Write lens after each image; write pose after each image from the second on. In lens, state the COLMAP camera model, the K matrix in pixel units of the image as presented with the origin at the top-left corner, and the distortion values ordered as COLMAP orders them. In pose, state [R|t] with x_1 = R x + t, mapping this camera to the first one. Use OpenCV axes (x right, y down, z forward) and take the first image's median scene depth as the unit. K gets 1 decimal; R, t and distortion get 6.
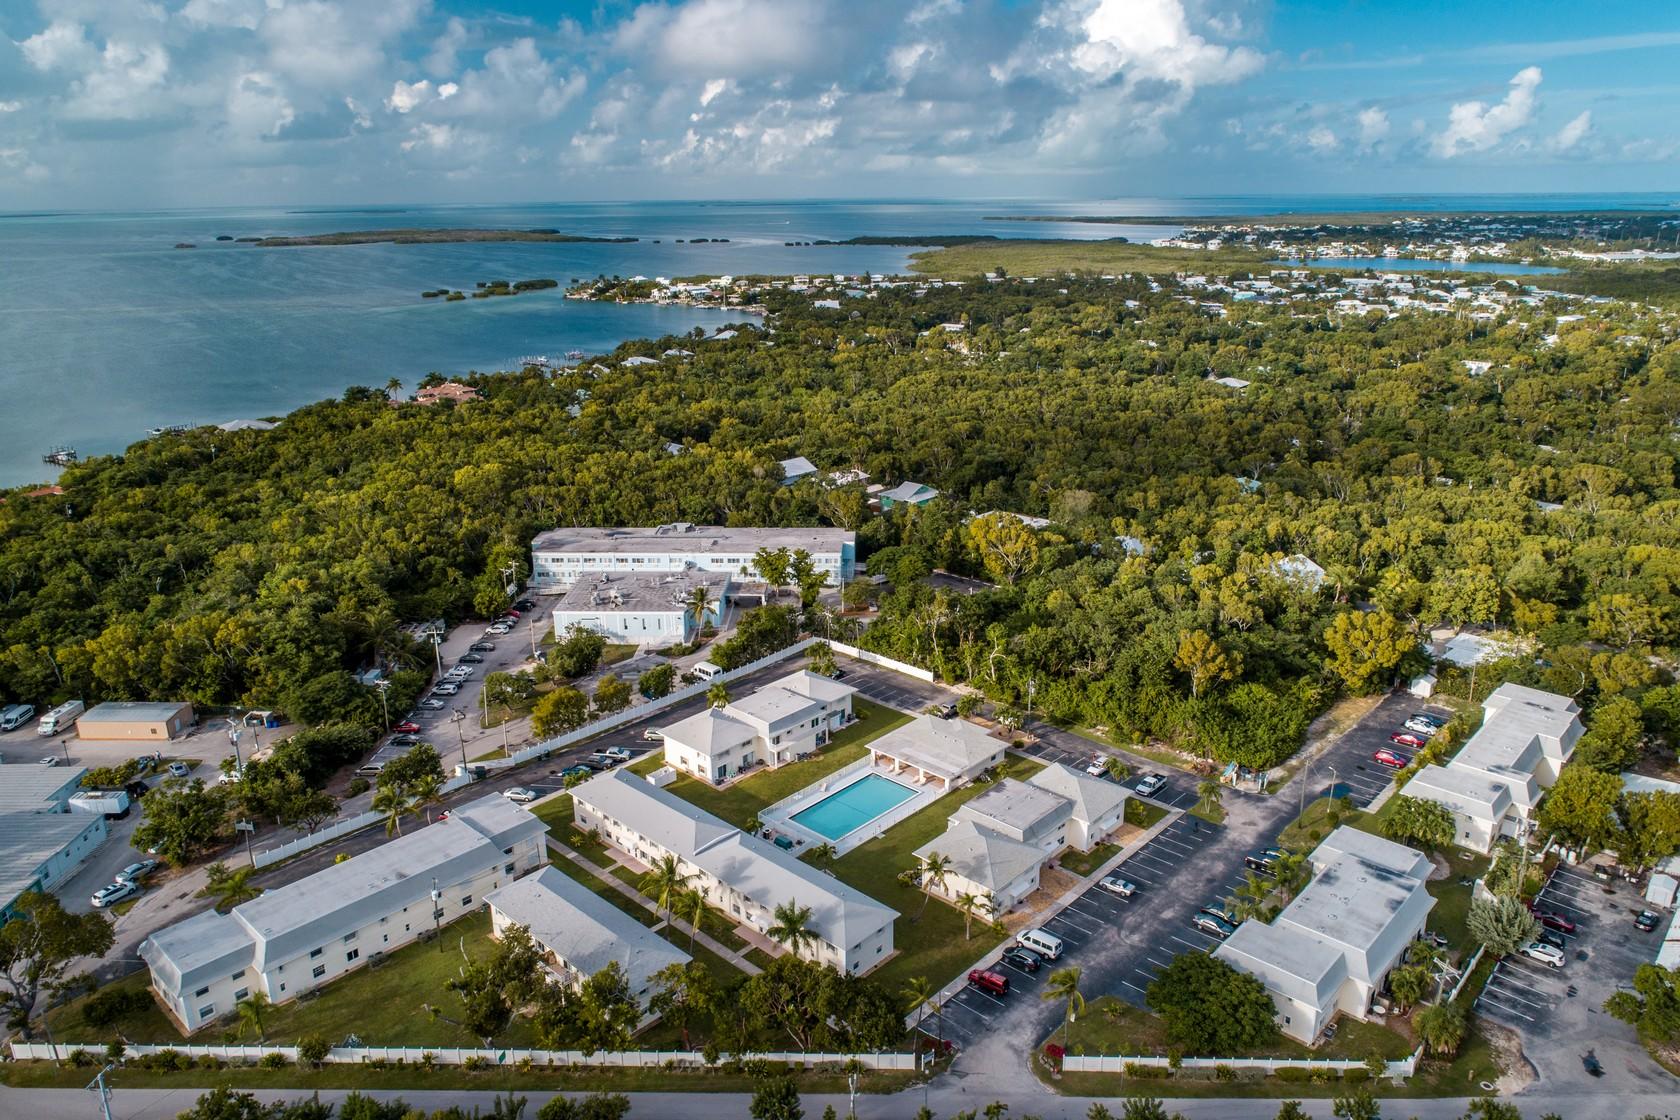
lens RADIAL K [[1135.2, 0, 840.0], [0, 1135.2, 560.0], [0, 0, 1]] dist [-0.003133, -0.000547]
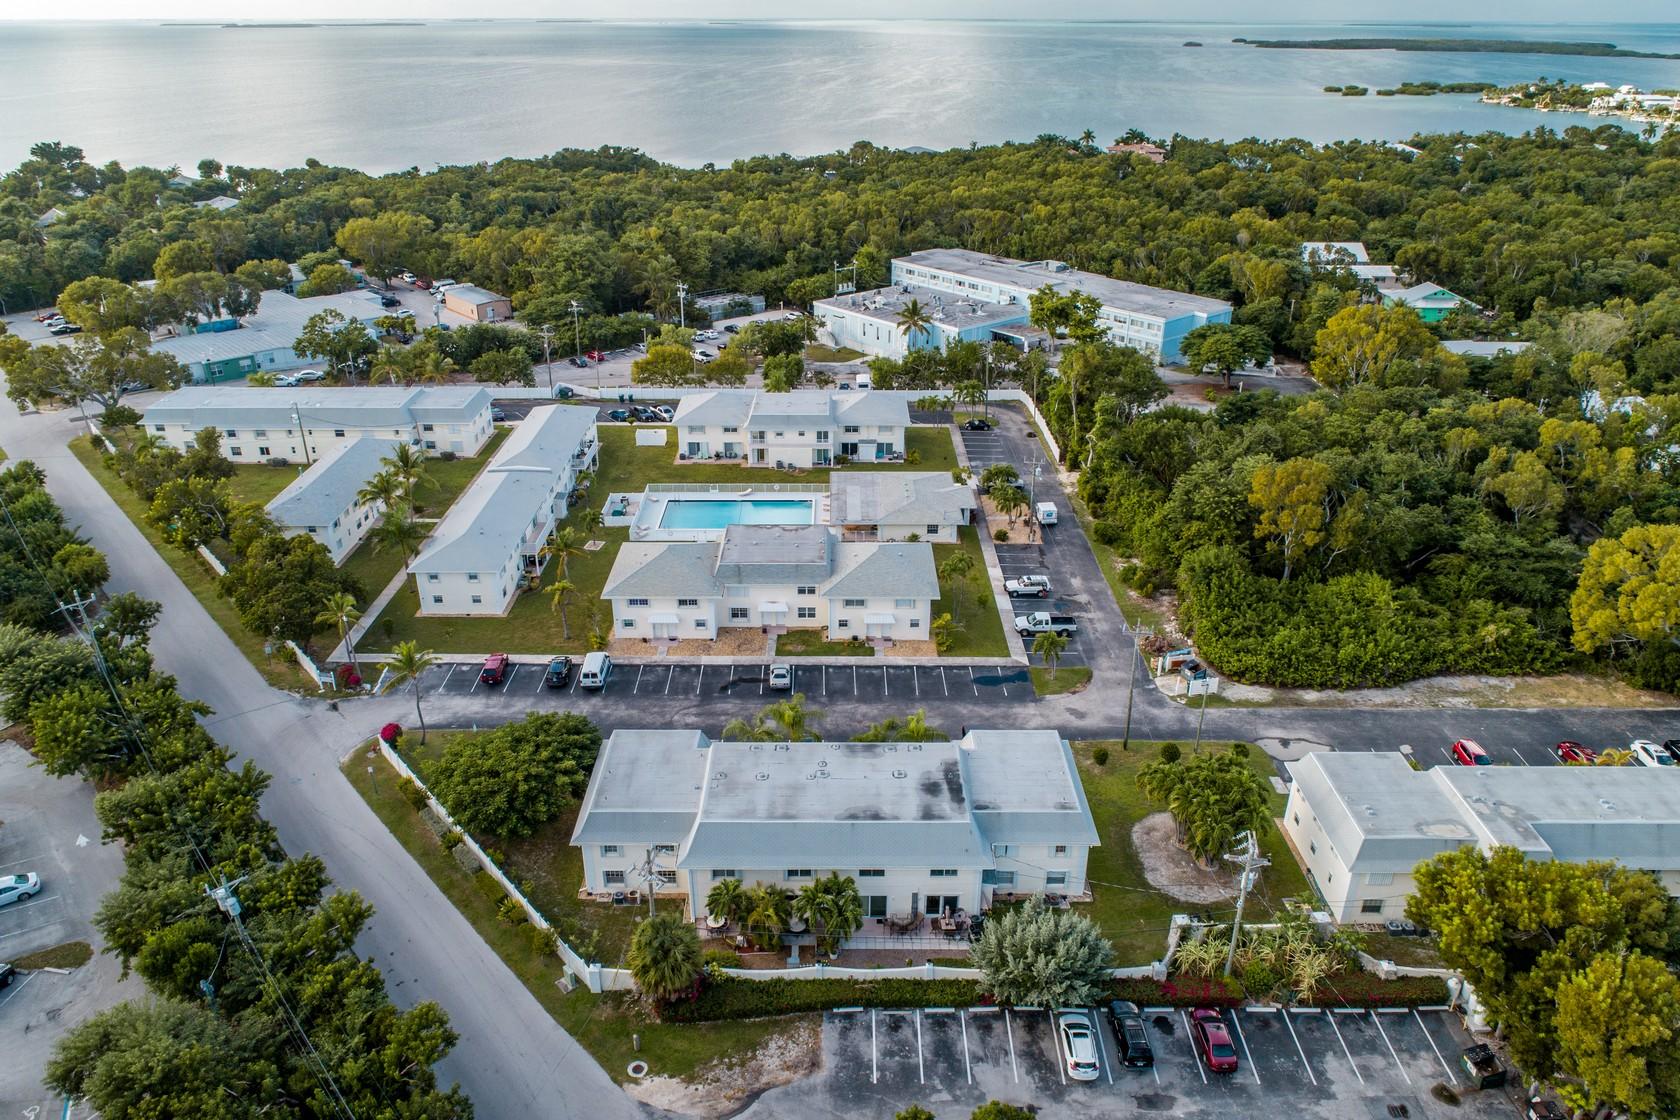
lens RADIAL K [[1135.2, 0, 840.0], [0, 1135.2, 560.0], [0, 0, 1]] dist [-0.003133, -0.000547]
pose [[0.689459, 0.325014, -0.647311, 0.648858], [-0.227481, 0.945619, 0.232502, 0.032794], [0.687676, -0.013050, 0.725900, 0.442525]]
